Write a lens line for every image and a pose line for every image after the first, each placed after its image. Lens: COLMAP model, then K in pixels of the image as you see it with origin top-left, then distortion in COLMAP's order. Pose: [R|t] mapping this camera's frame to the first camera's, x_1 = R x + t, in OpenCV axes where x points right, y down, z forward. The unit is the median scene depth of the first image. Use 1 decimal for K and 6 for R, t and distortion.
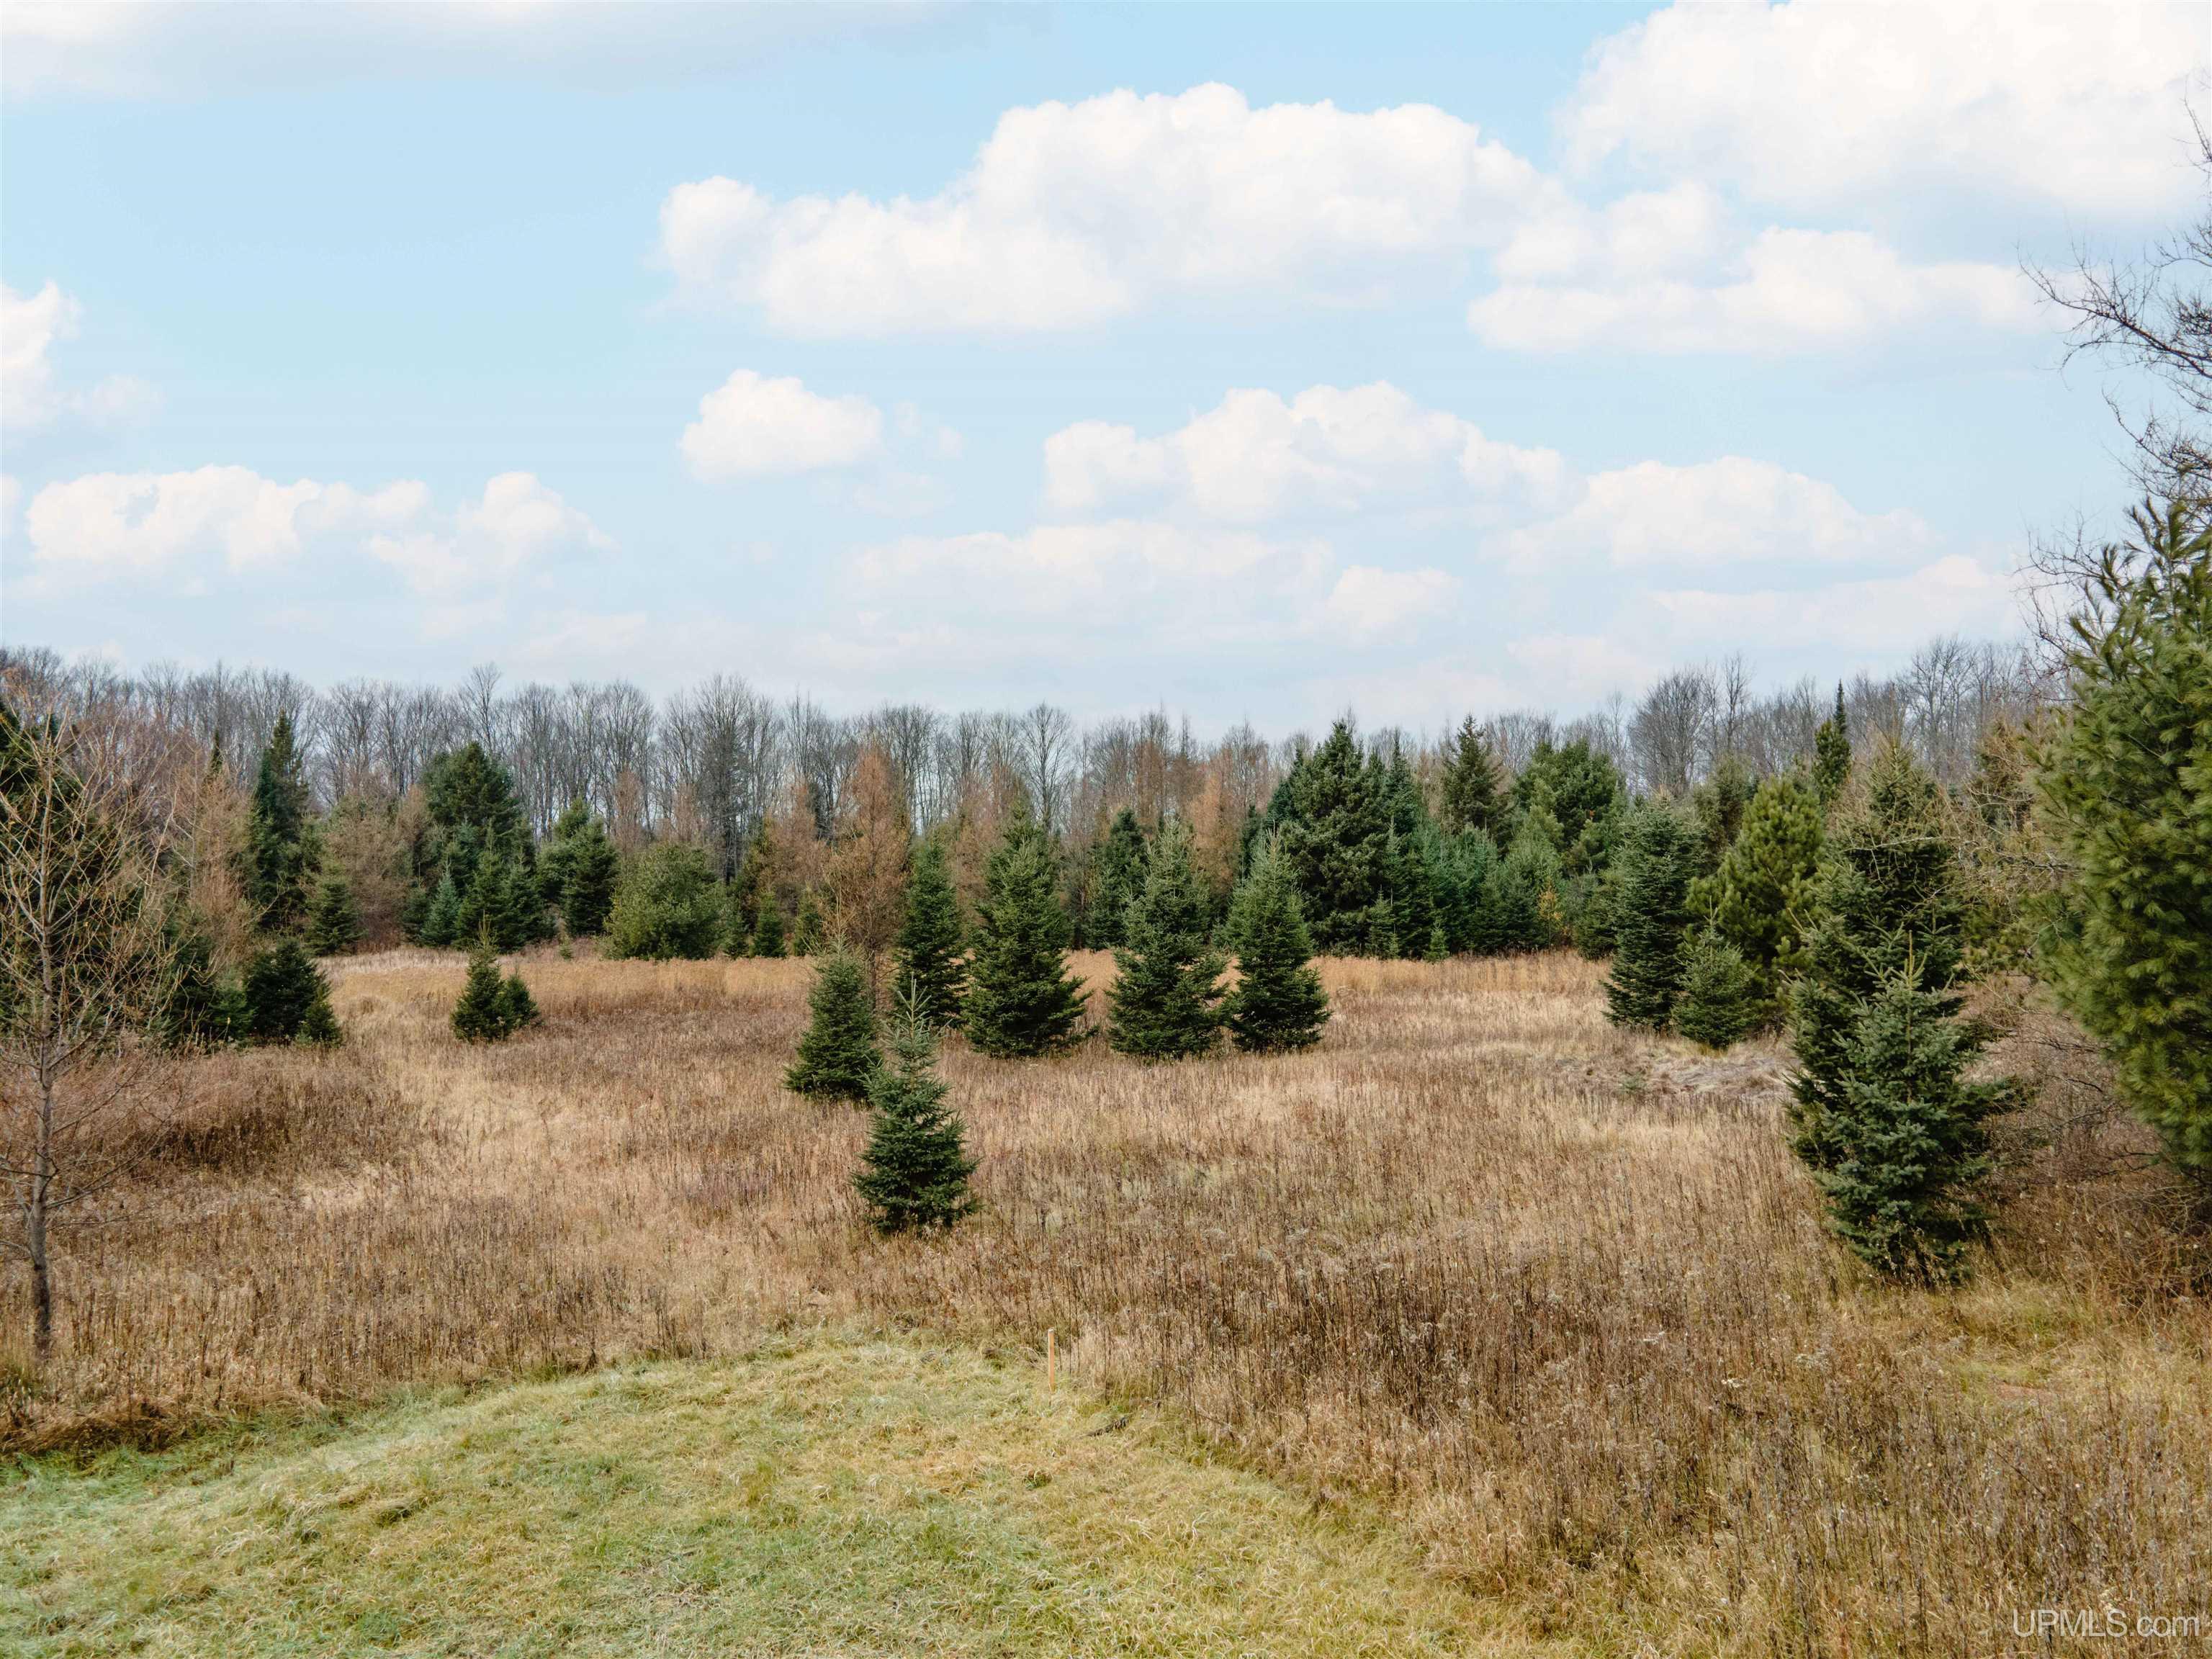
lens RADIAL K [[1549.6, 0, 1092.8], [0, 1549.6, 842.2], [0, 0, 1]] dist [0.043412, -0.004645]
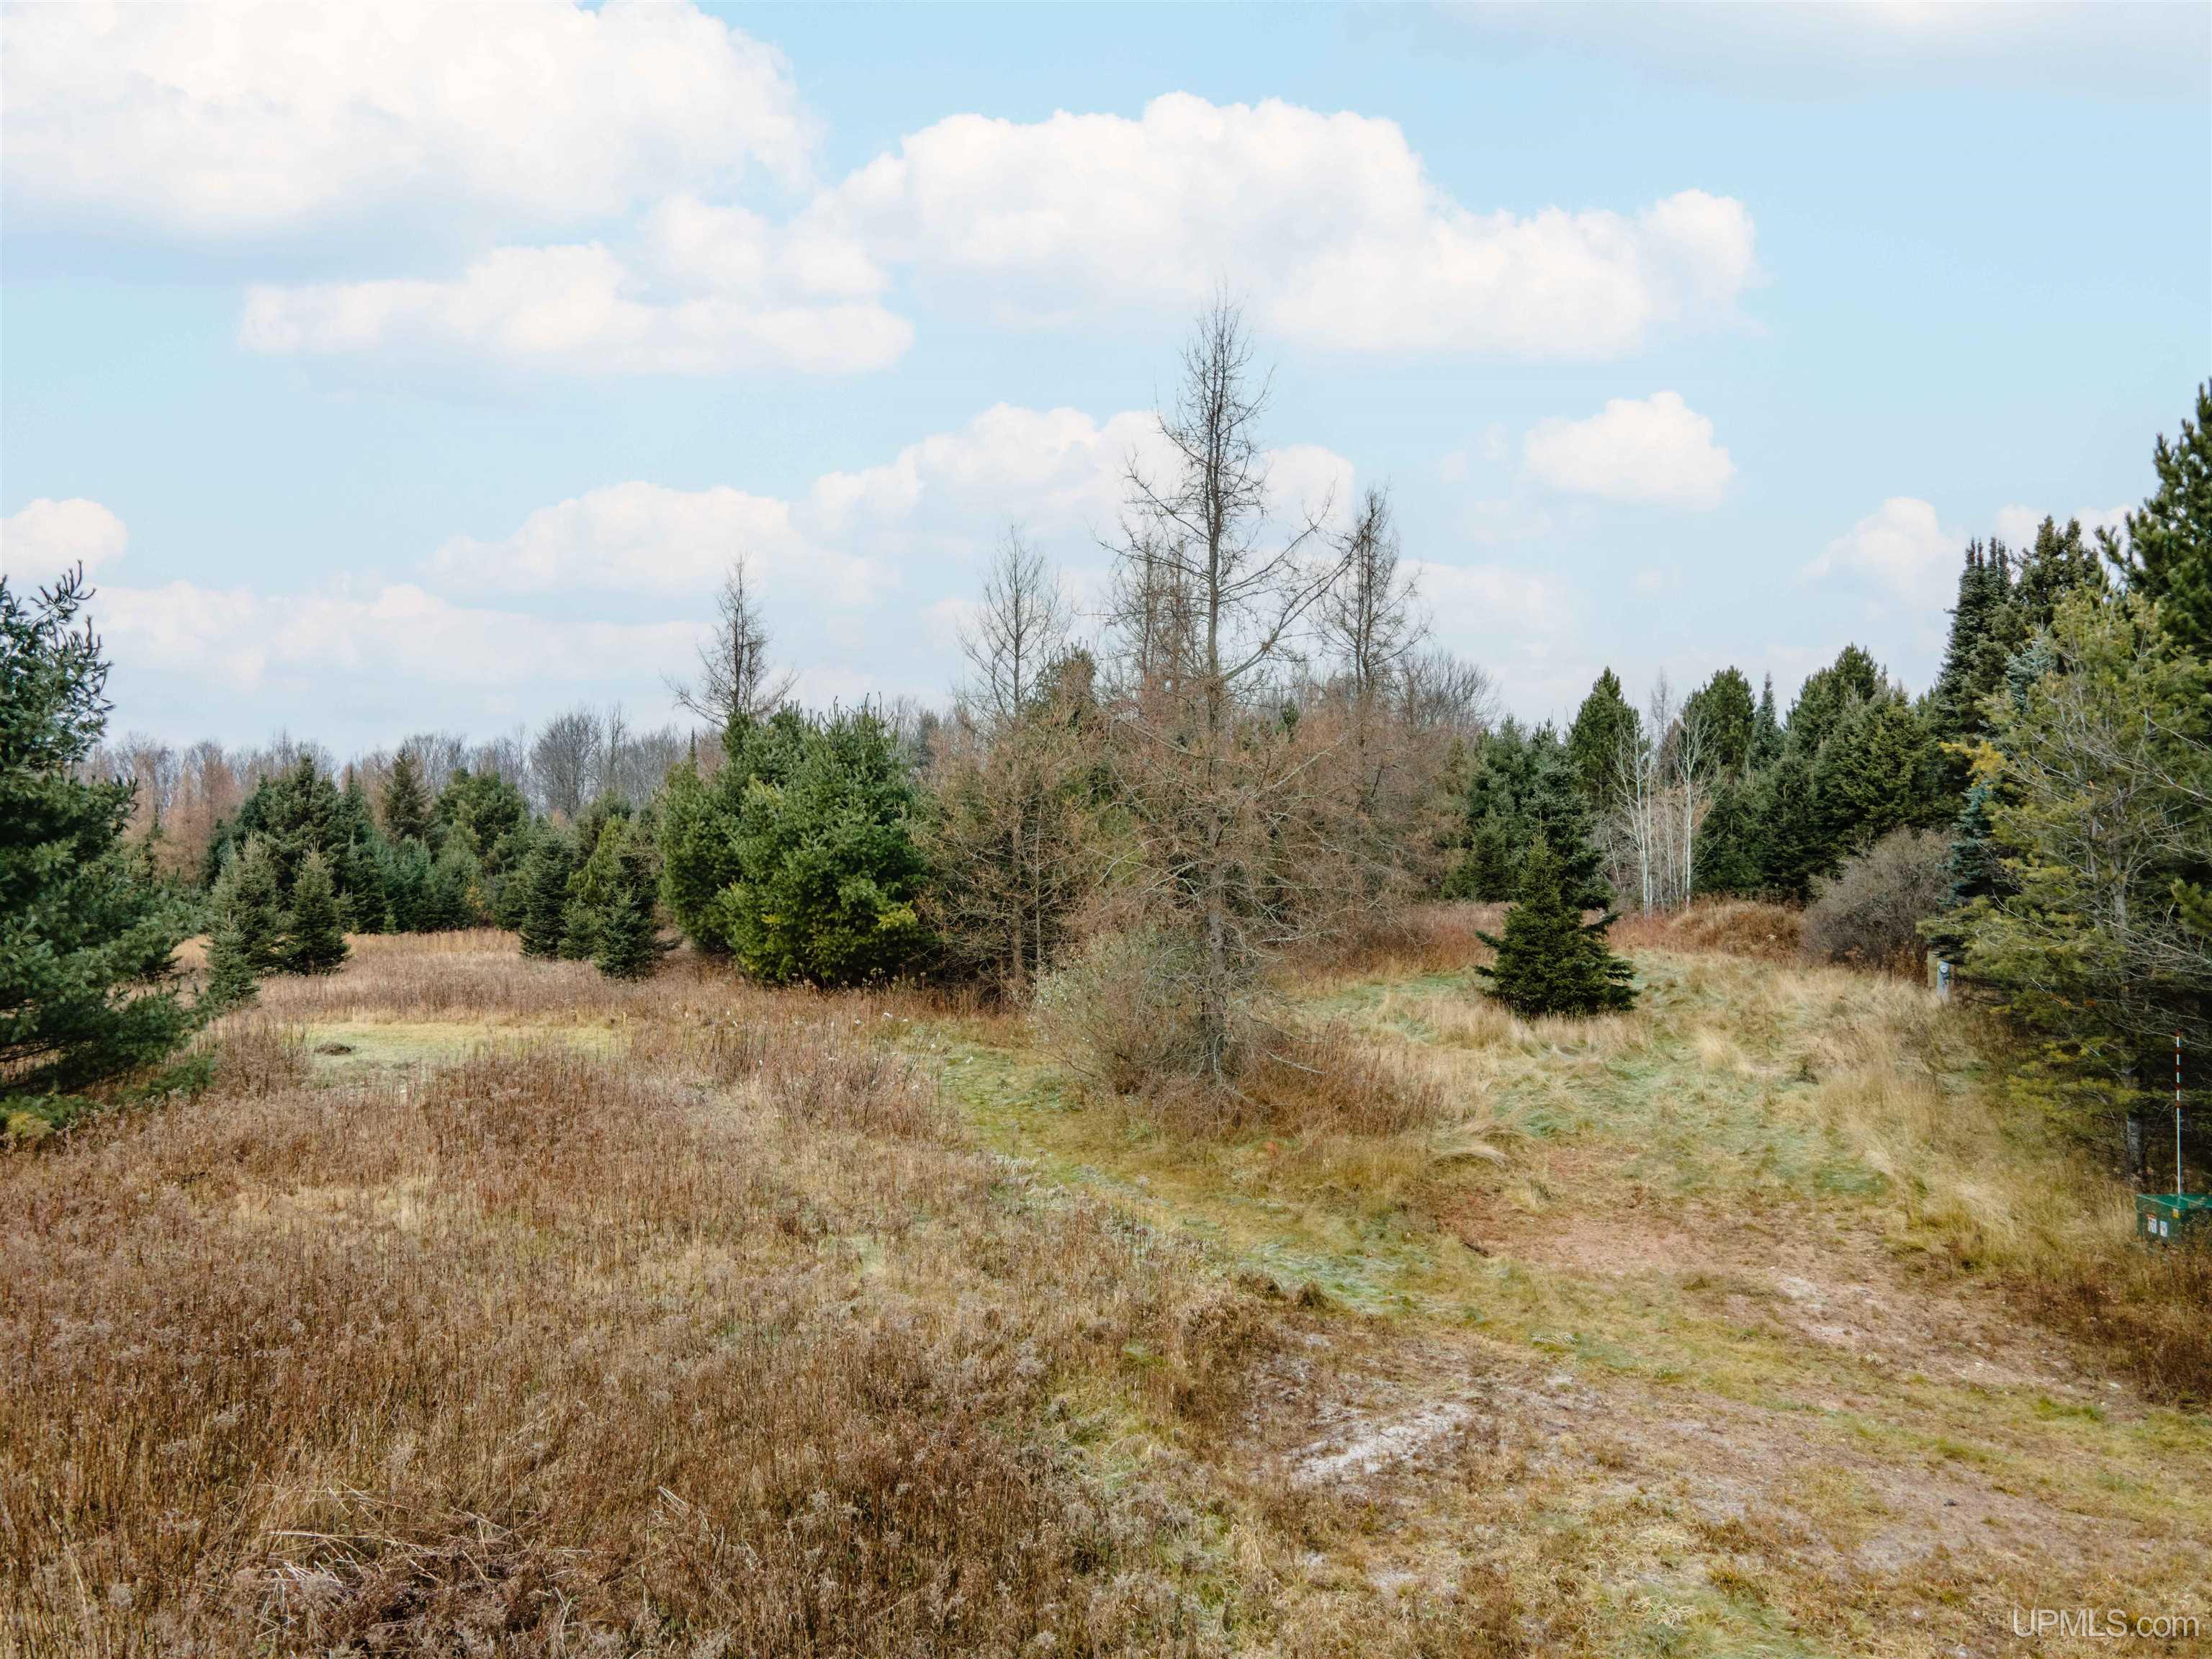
lens RADIAL K [[1549.6, 0, 1091.7], [0, 1549.6, 842.1], [0, 0, 1]] dist [0.043412, -0.004645]
pose [[0.778276, 0.009040, 0.627857, -0.144476], [-0.006686, 0.999959, -0.006109, -0.002577], [-0.627886, 0.000557, 0.778305, -0.407557]]
